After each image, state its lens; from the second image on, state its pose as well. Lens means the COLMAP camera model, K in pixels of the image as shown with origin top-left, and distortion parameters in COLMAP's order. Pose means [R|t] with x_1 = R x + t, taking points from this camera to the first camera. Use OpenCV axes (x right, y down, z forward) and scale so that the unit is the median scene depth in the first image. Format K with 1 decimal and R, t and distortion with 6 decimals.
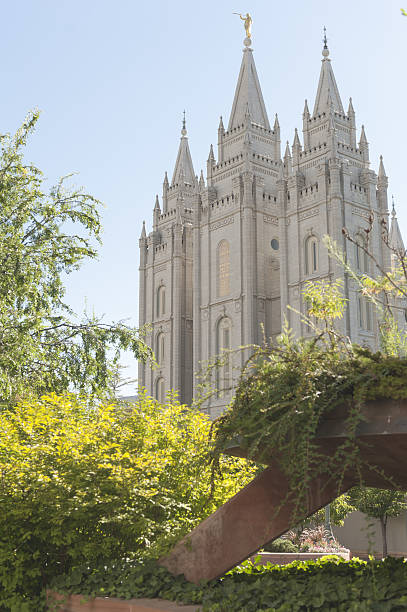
lens RADIAL K [[839.8, 0, 203.5], [0, 839.8, 306.0], [0, 0, 1]] dist [-0.045243, -0.029677]
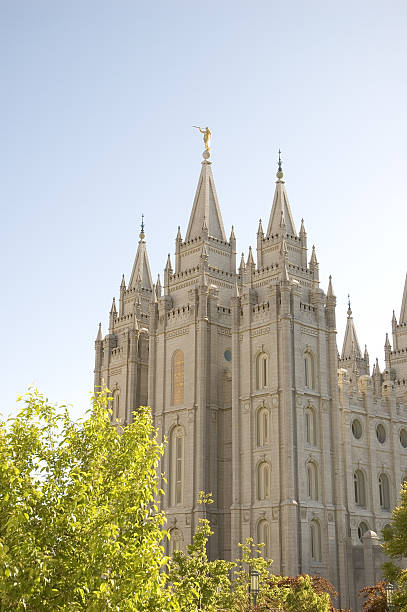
lens RADIAL K [[924.7, 0, 203.5], [0, 924.7, 306.0], [0, 0, 1]] dist [0.014390, 0.002646]
pose [[0.998387, 0.024726, 0.051100, -0.004965], [-0.020839, 0.996947, -0.075252, -0.048144], [-0.052805, 0.074066, 0.995854, -0.138316]]
